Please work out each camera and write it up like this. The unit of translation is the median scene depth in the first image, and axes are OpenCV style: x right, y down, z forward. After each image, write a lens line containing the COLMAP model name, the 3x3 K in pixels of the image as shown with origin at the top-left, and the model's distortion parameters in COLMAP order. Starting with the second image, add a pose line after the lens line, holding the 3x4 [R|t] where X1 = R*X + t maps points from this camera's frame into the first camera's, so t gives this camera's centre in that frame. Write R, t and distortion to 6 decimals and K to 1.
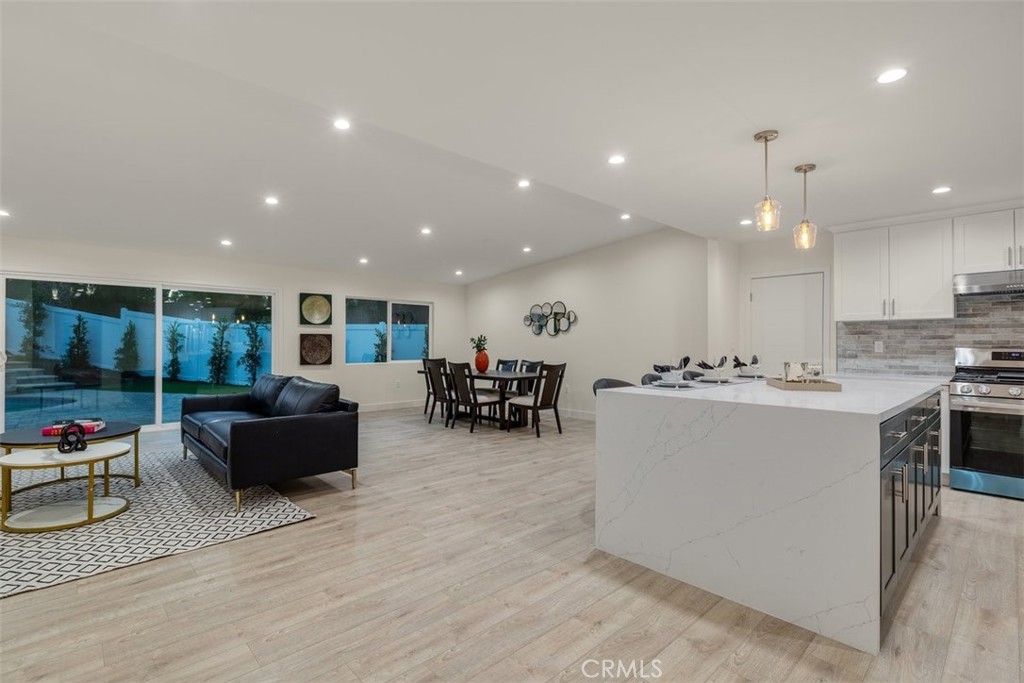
lens RADIAL K [[474.8, 0, 503.4], [0, 474.8, 343.4], [0, 0, 1]] dist [-0.003193, -0.000411]
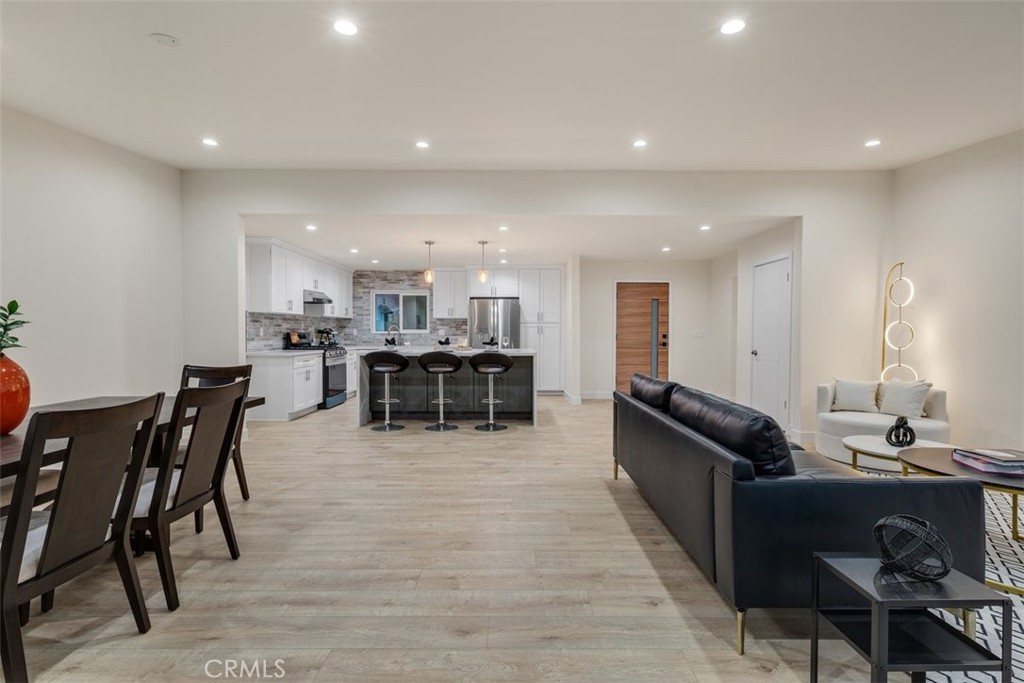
lens RADIAL K [[460.6, 0, 510.8], [0, 460.6, 339.9], [0, 0, 1]] dist [-0.002271, -0.000982]
pose [[-0.727308, -0.017891, 0.686078, -0.435645], [-0.006505, 0.999795, 0.019175, 0.000492], [-0.686280, 0.009484, -0.727276, 0.994685]]
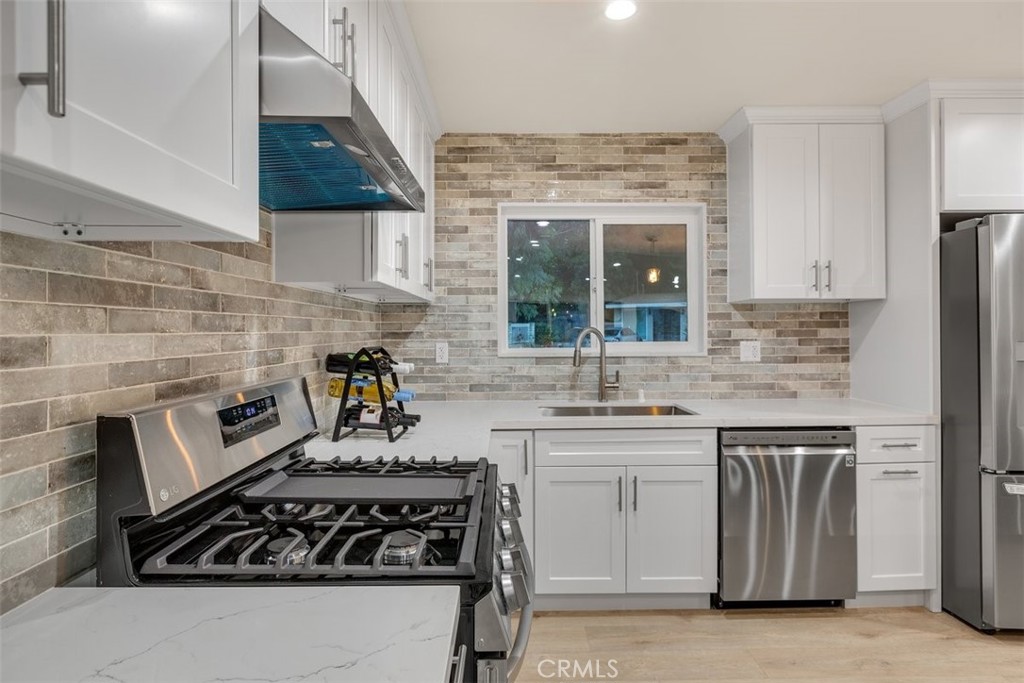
lens RADIAL K [[542.2, 0, 508.1], [0, 542.2, 324.5], [0, 0, 1]] dist [-0.003853, -0.000557]
pose [[-0.734938, 0.001186, 0.678133, 0.434951], [-0.002597, 0.999986, -0.004563, -0.013436], [-0.678129, -0.005115, -0.734925, 0.636214]]
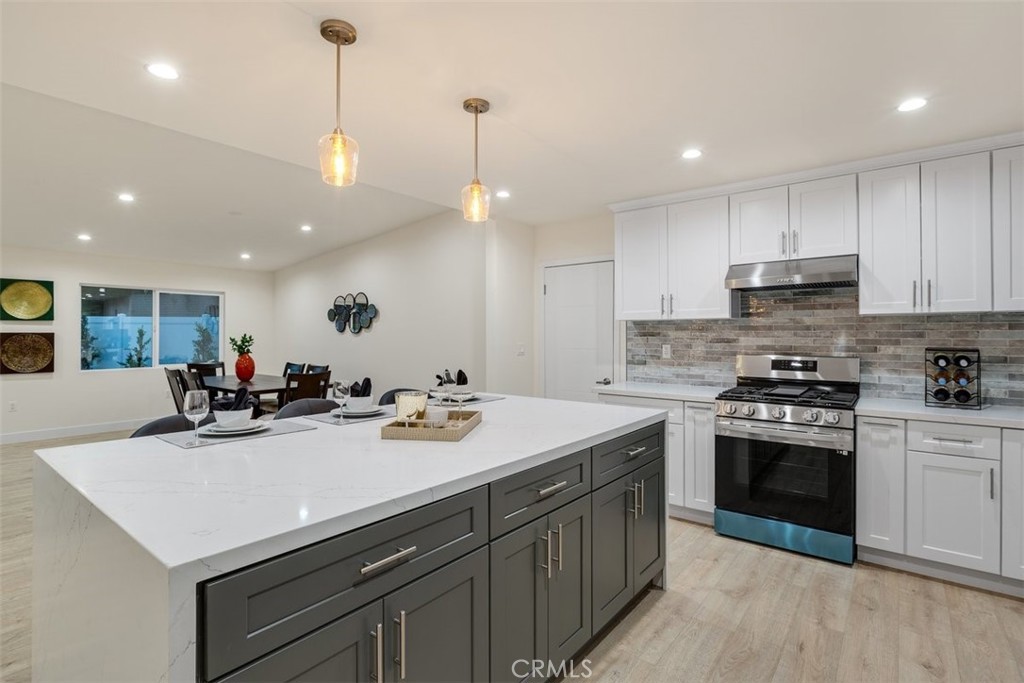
lens RADIAL K [[493.3, 0, 501.6], [0, 493.3, 333.2], [0, 0, 1]] dist [-0.006239, -0.000505]
pose [[0.990087, -0.003254, 0.140420, 0.261900], [0.003447, 0.999993, -0.001134, -0.016590], [-0.140416, 0.001607, 0.990091, 0.128993]]
